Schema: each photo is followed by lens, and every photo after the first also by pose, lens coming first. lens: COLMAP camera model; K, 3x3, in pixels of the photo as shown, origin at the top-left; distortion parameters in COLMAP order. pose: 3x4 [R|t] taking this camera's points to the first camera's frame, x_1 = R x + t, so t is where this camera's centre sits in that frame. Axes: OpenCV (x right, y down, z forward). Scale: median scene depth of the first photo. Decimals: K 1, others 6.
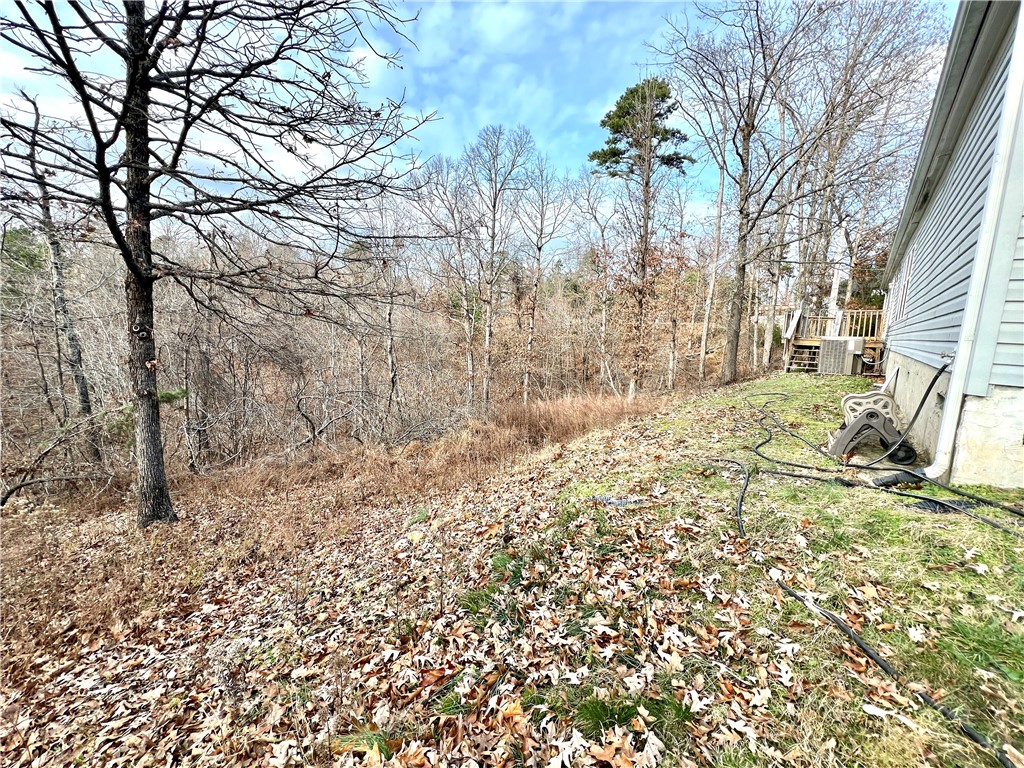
lens RADIAL K [[407.7, 0, 507.0], [0, 407.7, 382.1], [0, 0, 1]] dist [-0.000868, 0.000112]
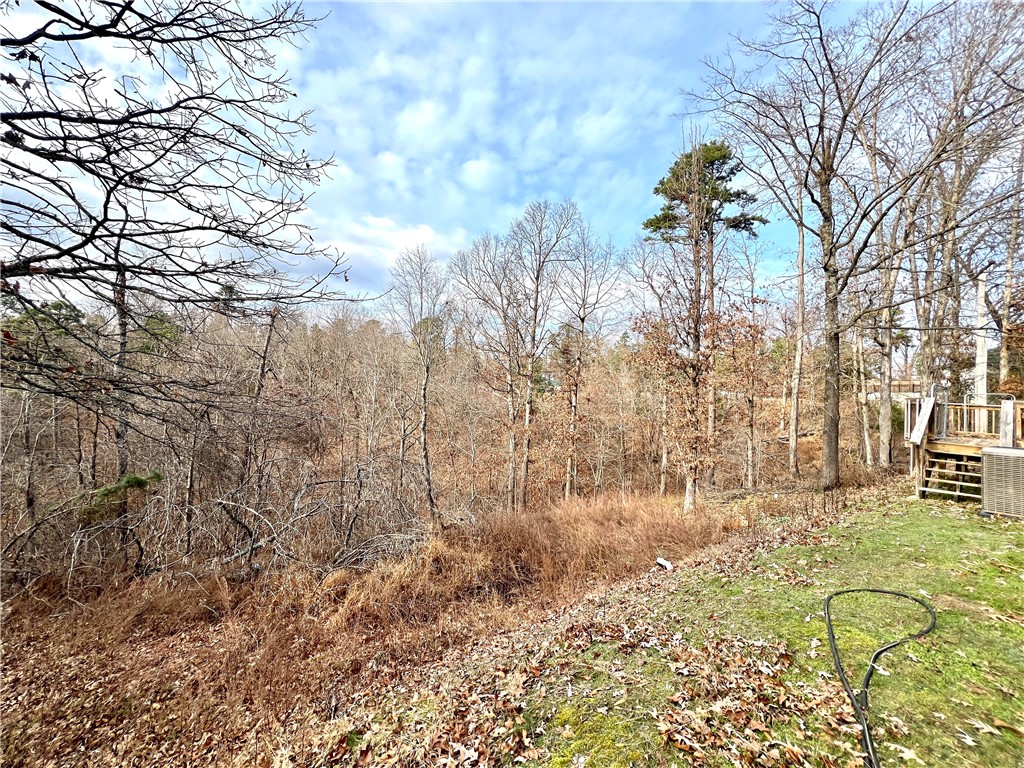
lens RADIAL K [[407.7, 0, 530.6], [0, 407.7, 380.8], [0, 0, 1]] dist [-0.000868, 0.000112]
pose [[0.981860, 0.005217, -0.189537, 0.293506], [-0.039359, 0.983456, -0.176822, -0.059258], [0.185479, 0.181075, 0.965821, 0.264386]]
